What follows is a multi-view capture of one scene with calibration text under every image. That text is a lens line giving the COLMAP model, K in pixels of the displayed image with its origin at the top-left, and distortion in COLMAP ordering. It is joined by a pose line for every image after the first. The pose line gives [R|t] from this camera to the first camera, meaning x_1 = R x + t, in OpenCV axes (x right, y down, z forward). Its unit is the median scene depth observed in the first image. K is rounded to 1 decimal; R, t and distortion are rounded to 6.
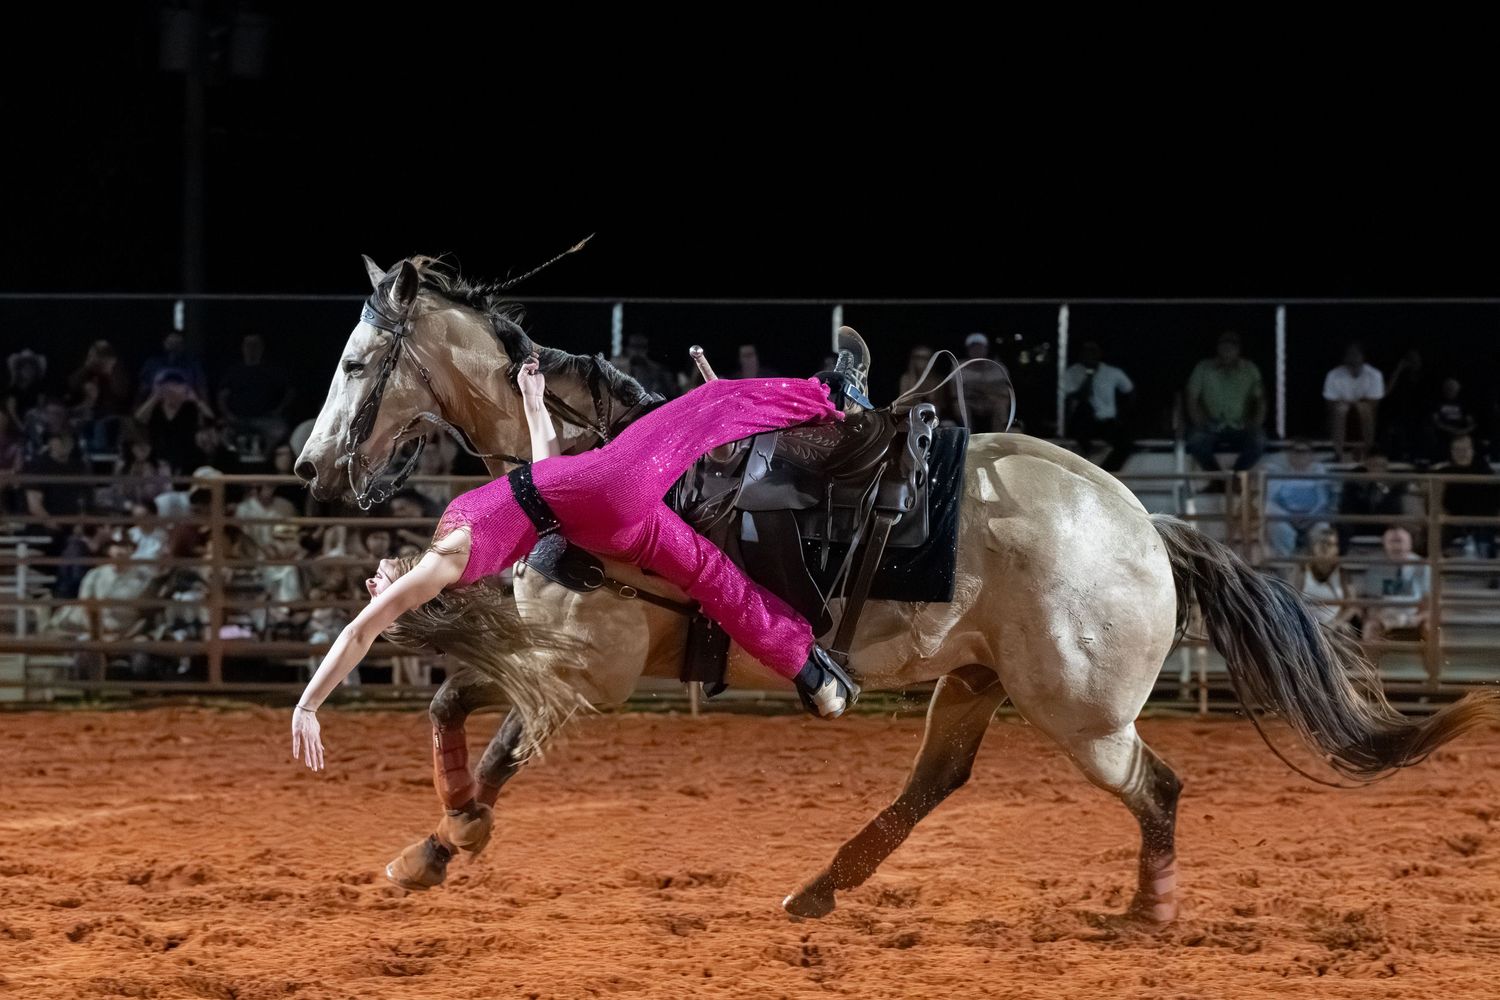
lens RADIAL K [[3907.4, 0, 749.8], [0, 3907.4, 500.5], [0, 0, 1]] dist [-0.171192, 0.000000]
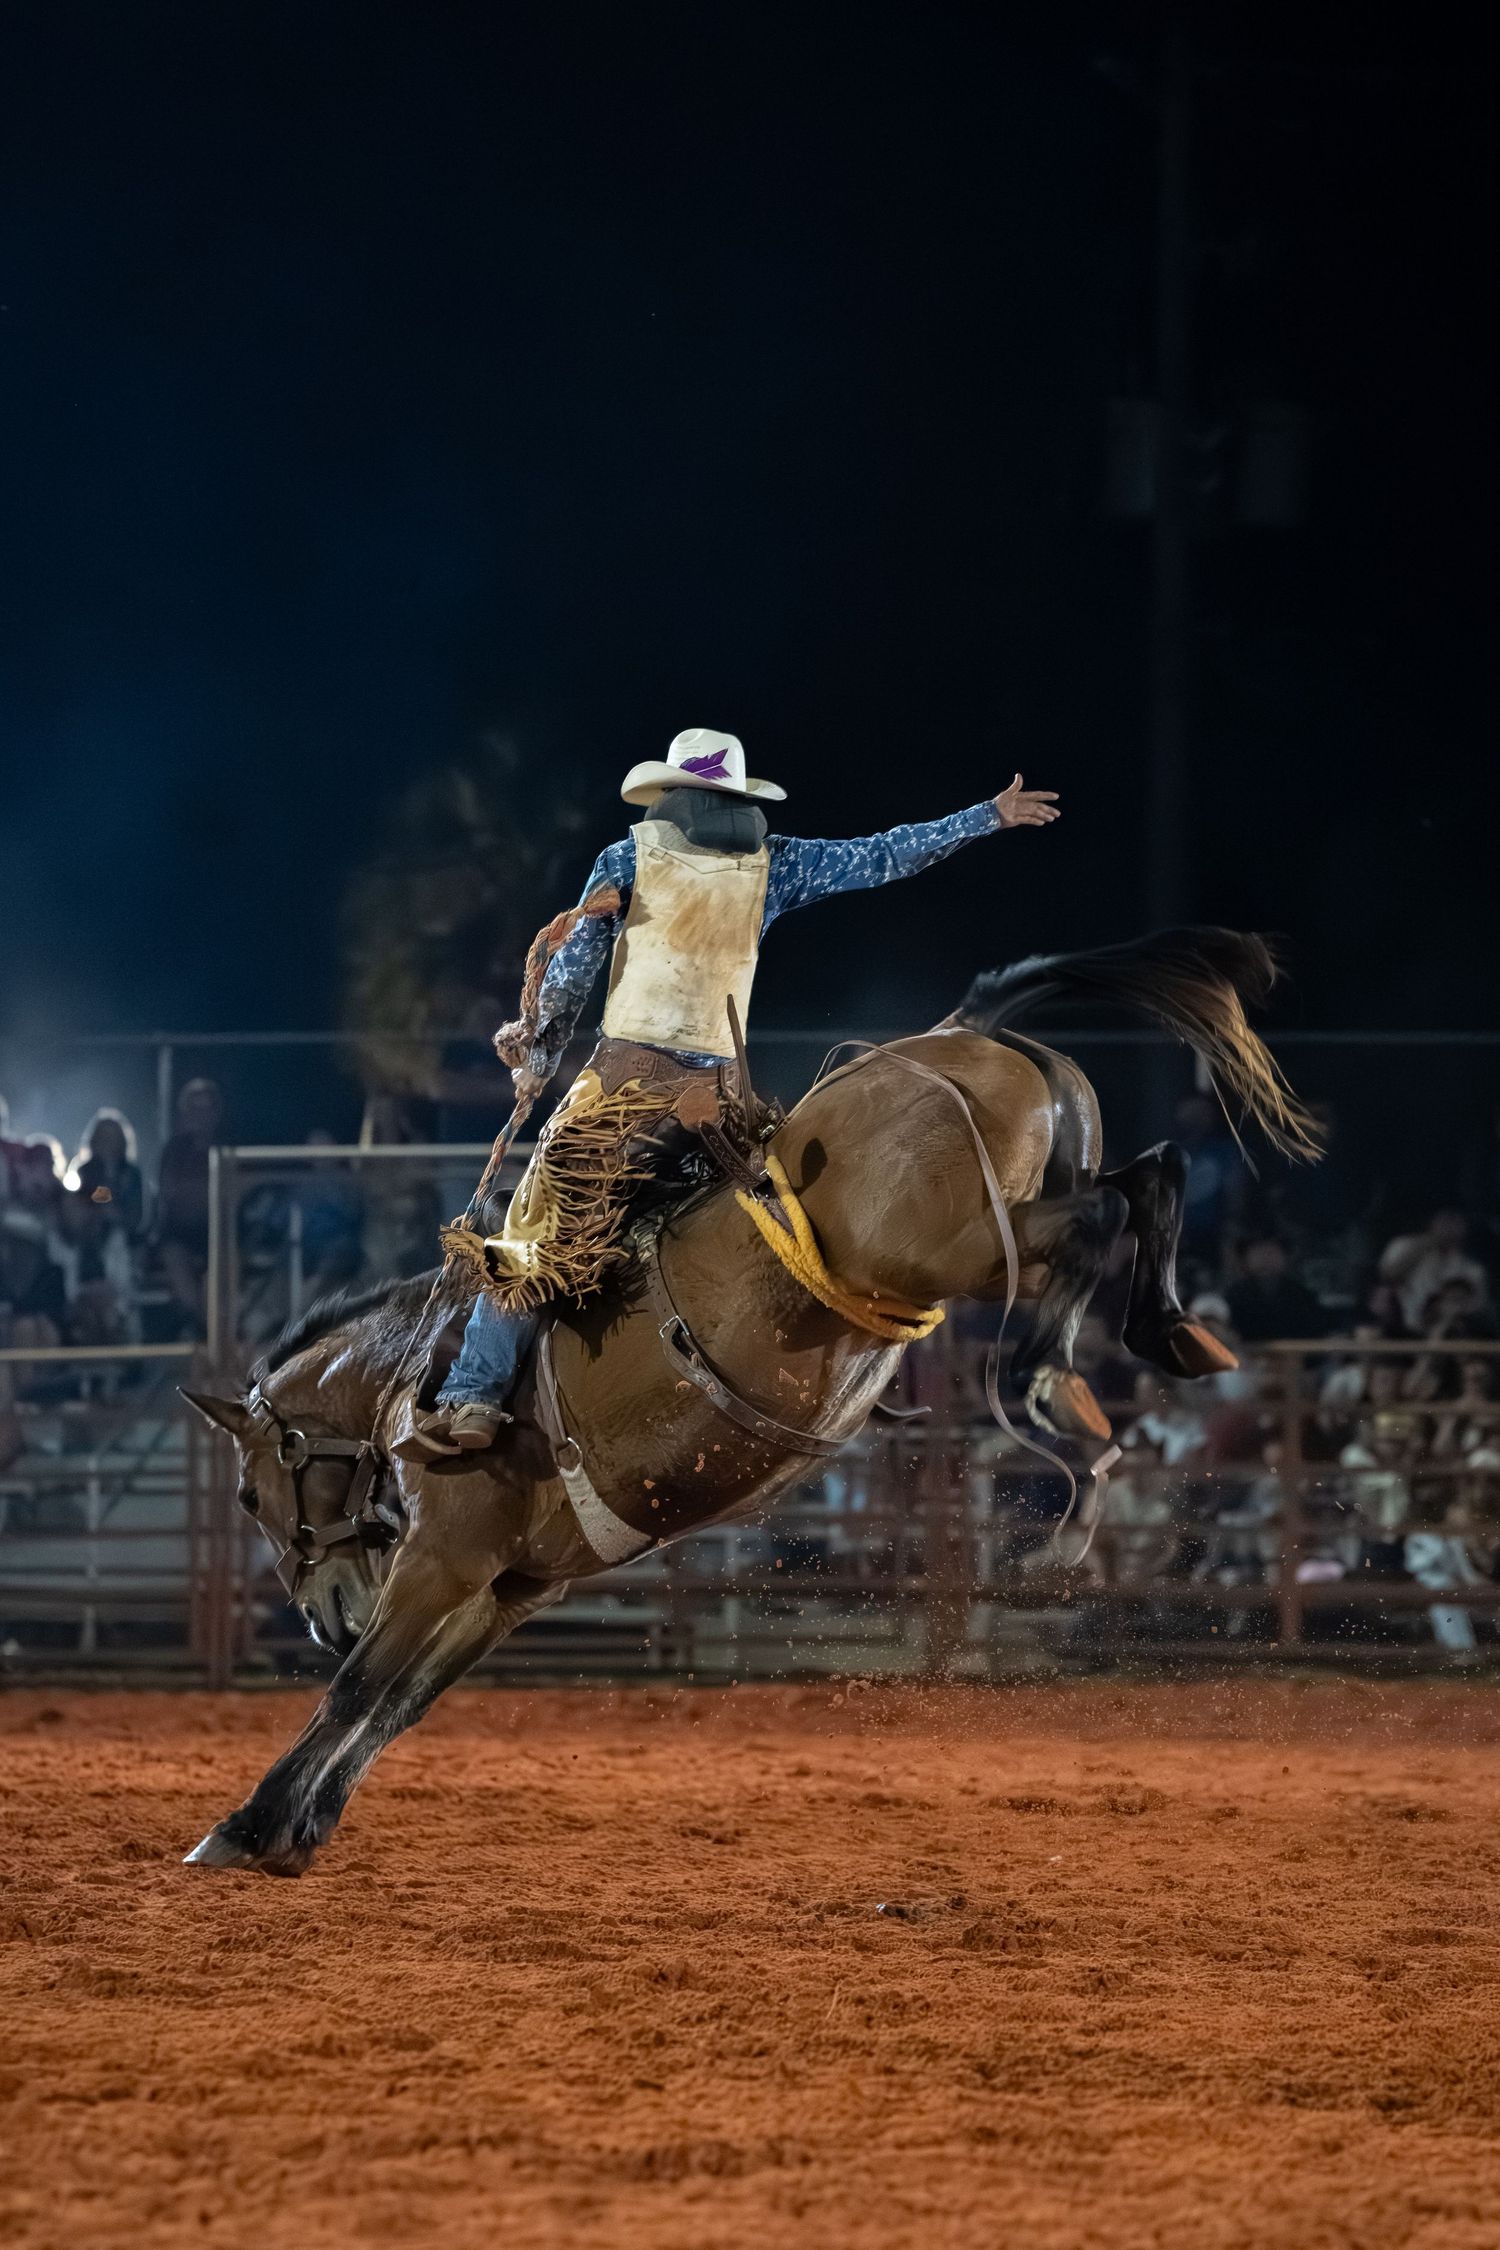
lens RADIAL K [[12847.2, 0, 750.0], [0, 12847.2, 1125.8], [0, 0, 1]] dist [0.042230, 0.000000]
pose [[0.987636, -0.010132, -0.156434, 0.121160], [0.009697, 0.999947, -0.003543, -0.036659], [0.156461, 0.001982, 0.987682, -1.218277]]
